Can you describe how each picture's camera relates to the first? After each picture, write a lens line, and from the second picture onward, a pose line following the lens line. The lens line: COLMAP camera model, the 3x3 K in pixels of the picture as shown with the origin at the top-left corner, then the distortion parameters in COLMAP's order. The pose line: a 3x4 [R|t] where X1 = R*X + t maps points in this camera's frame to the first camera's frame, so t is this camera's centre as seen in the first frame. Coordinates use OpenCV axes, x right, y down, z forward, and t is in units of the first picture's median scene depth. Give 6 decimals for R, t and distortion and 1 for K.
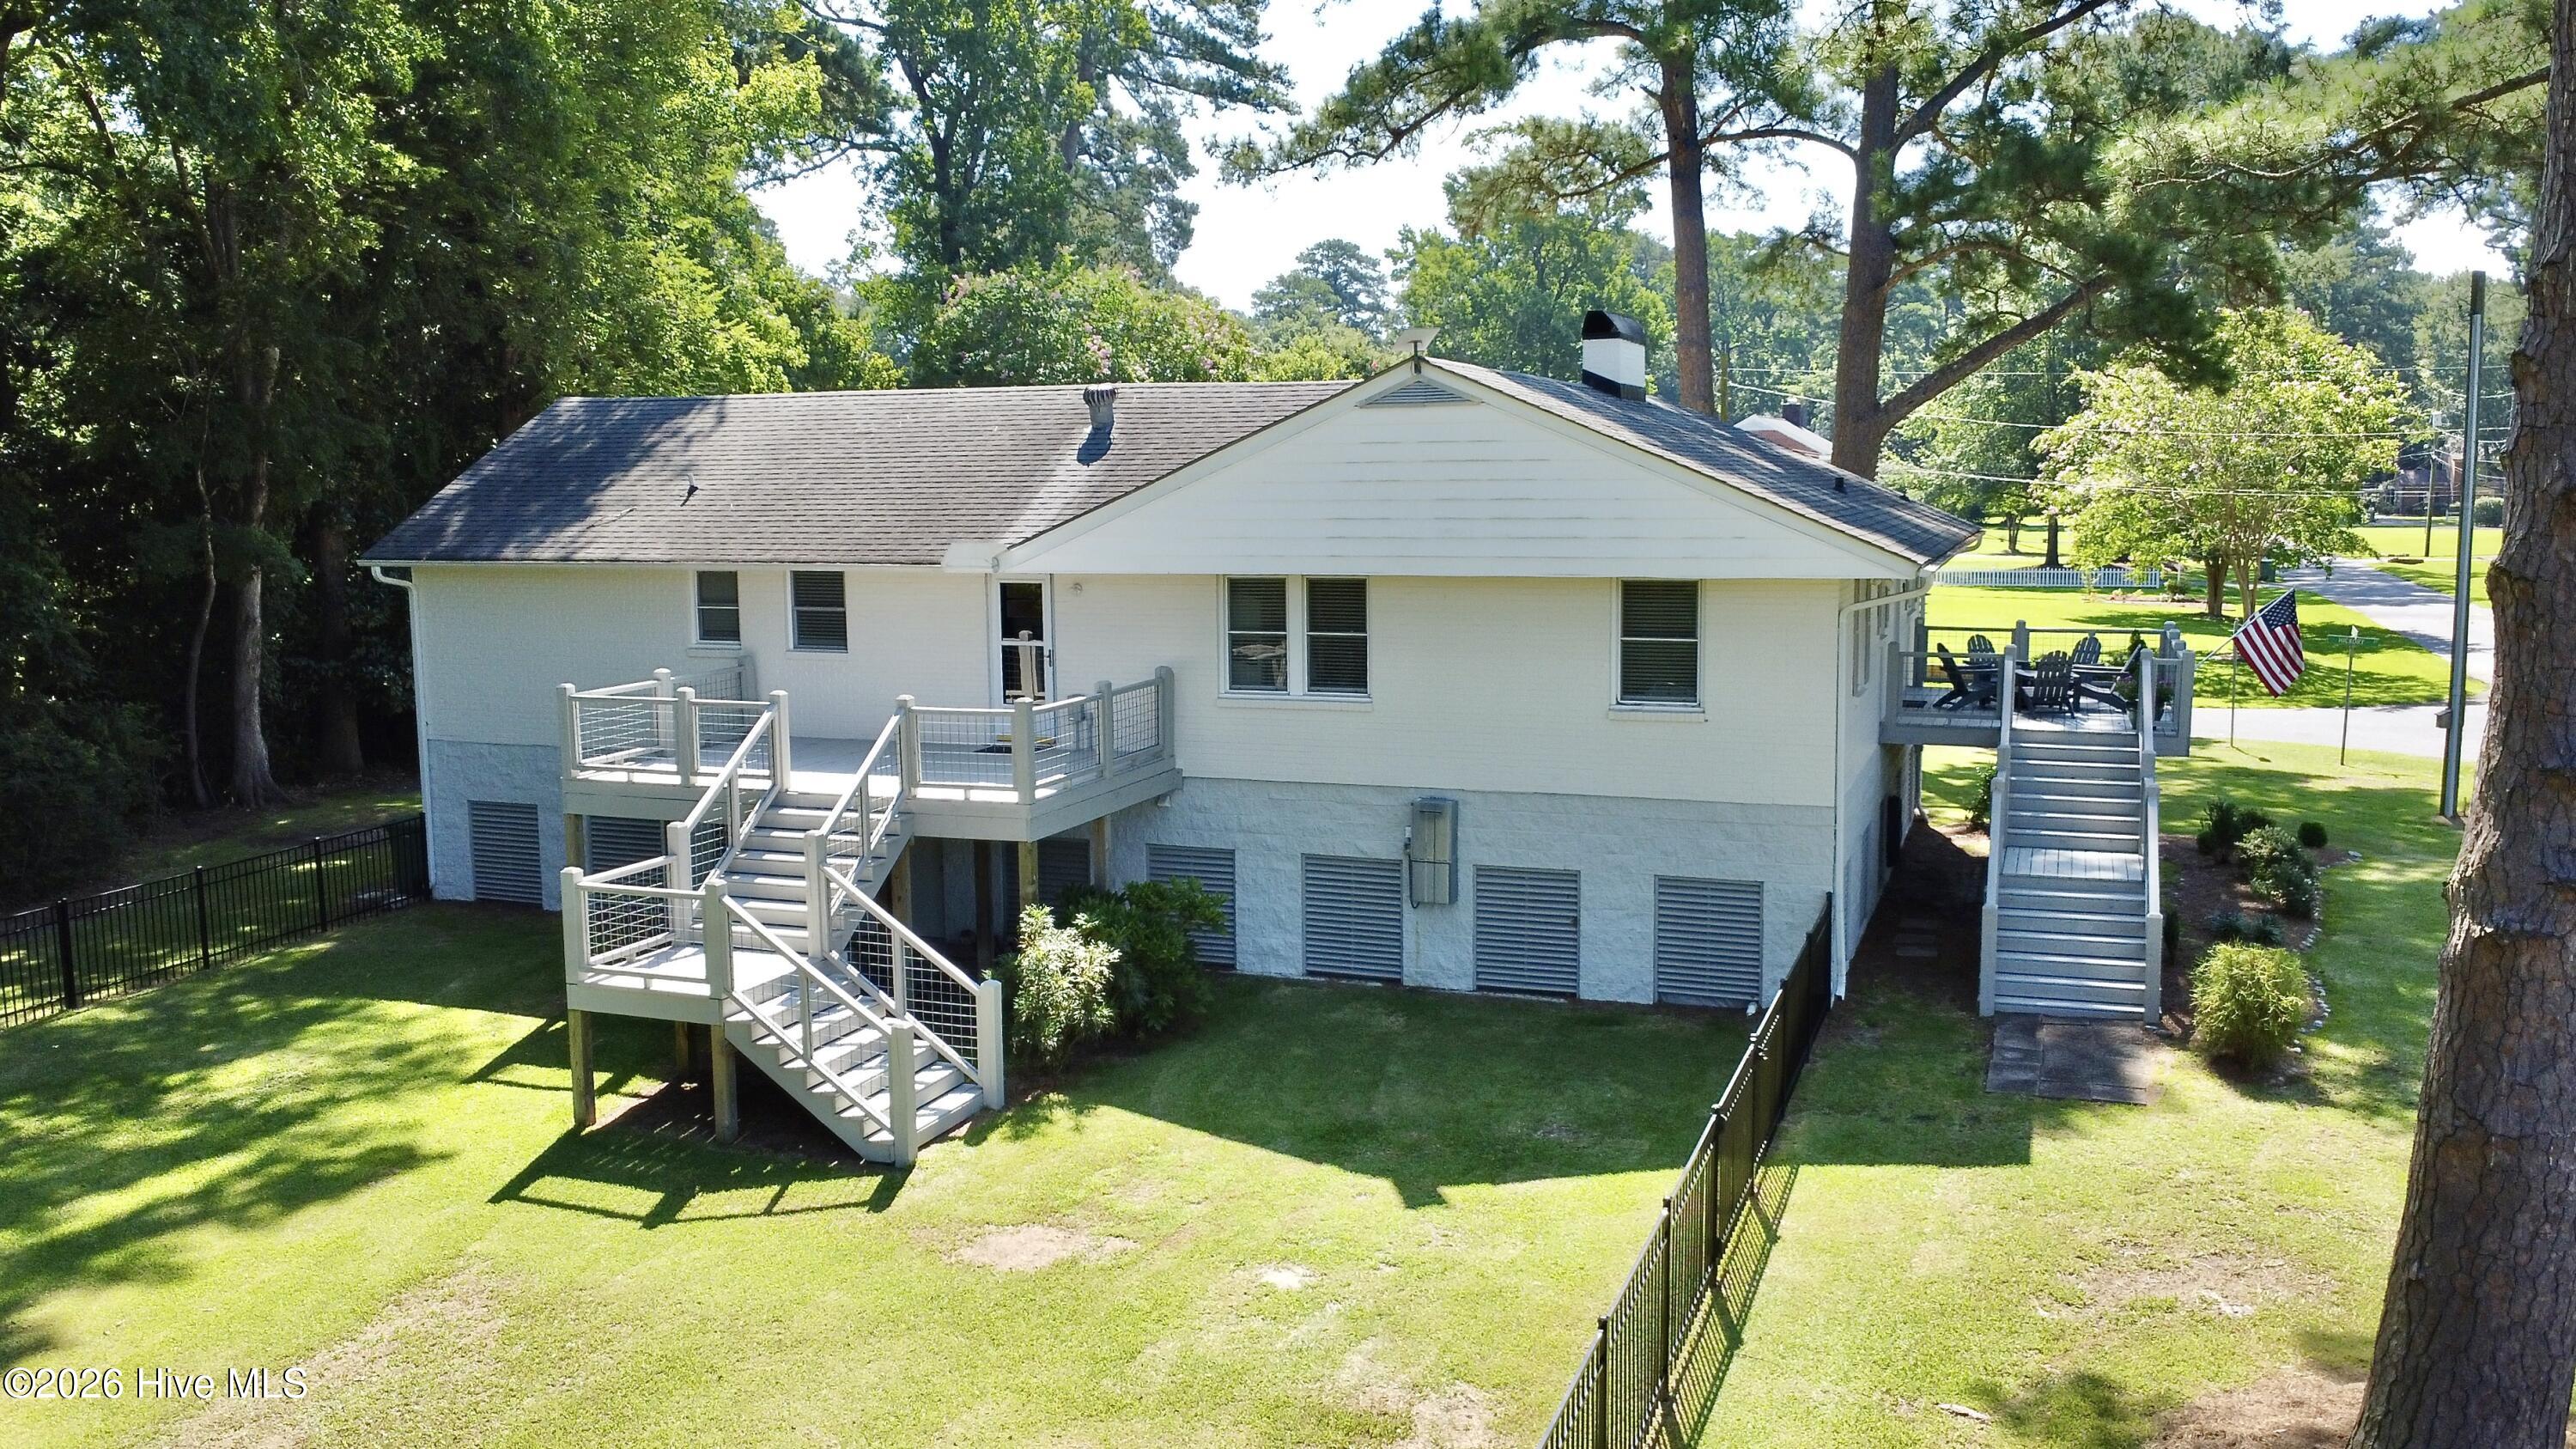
lens RADIAL K [[2021.0, 0, 1288.0], [0, 2021.0, 724.5], [0, 0, 1]] dist [-0.024942, 0.001534]
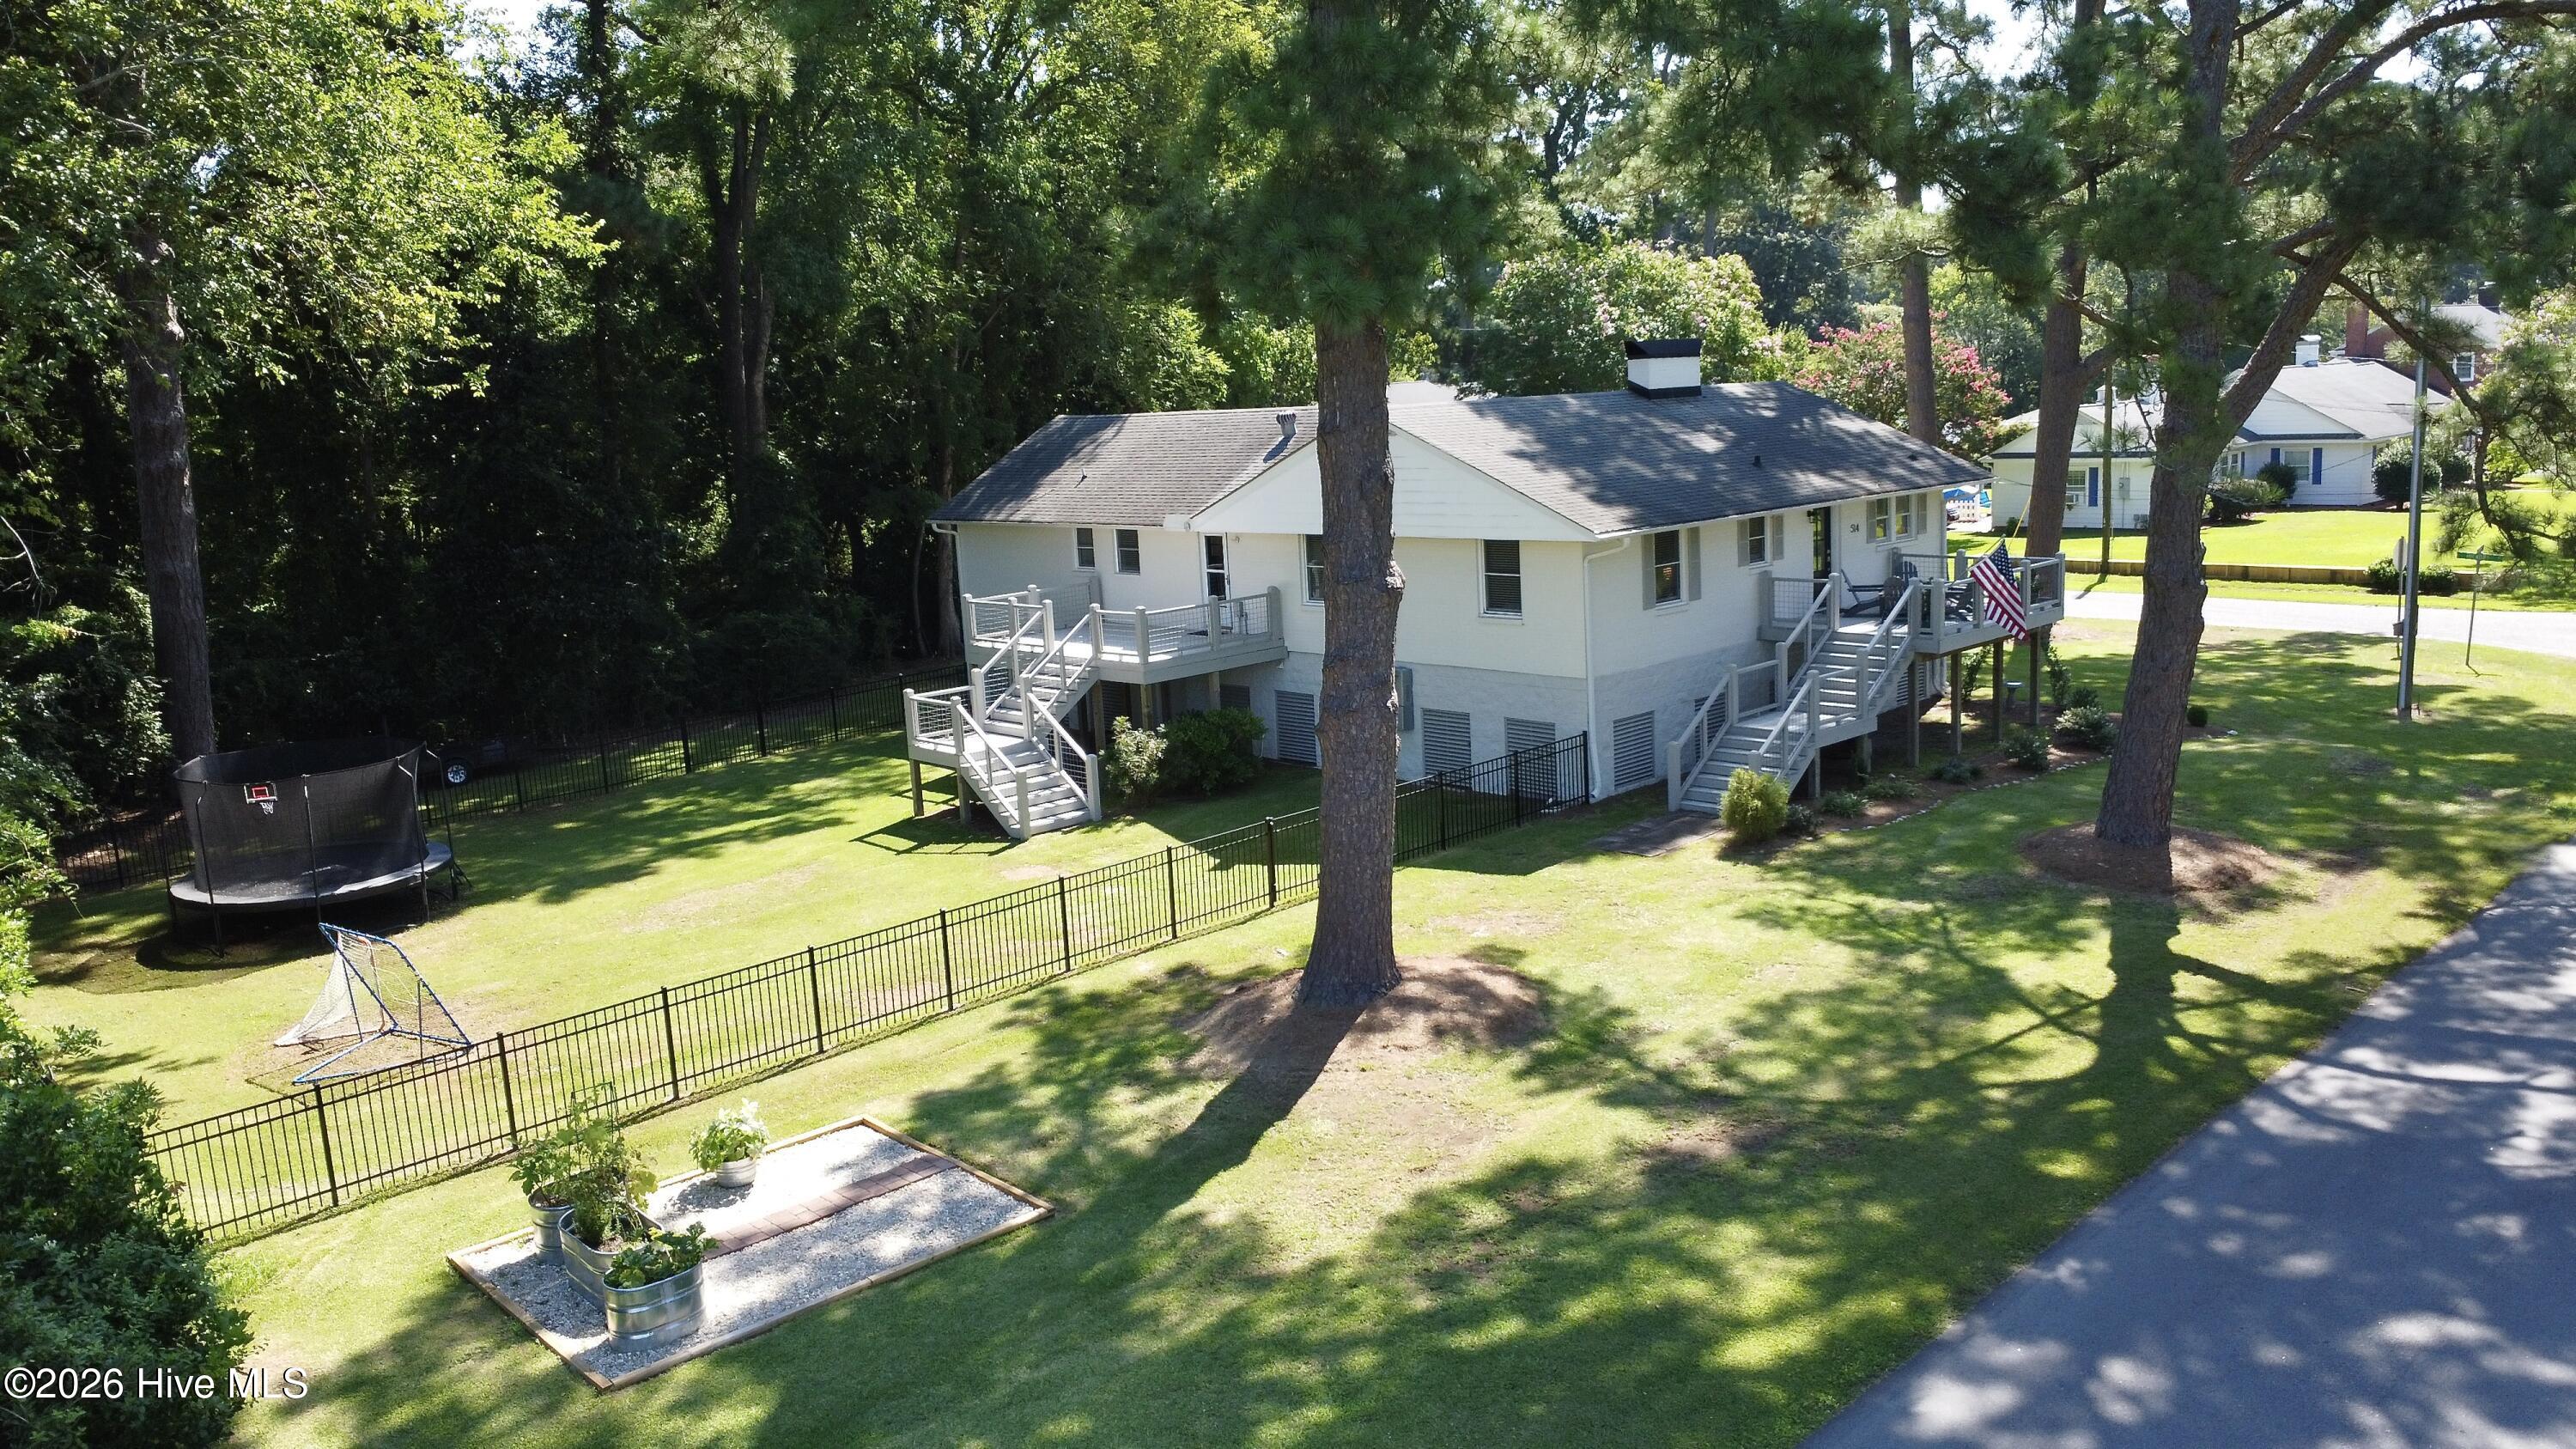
lens RADIAL K [[1857.6, 0, 1288.0], [0, 1857.6, 724.5], [0, 0, 1]] dist [-0.019924, 0.005414]
pose [[0.899742, 0.039519, -0.434630, 0.767082], [-0.010906, 0.997617, 0.068131, -0.023571], [0.436286, -0.056560, 0.898028, -0.495913]]
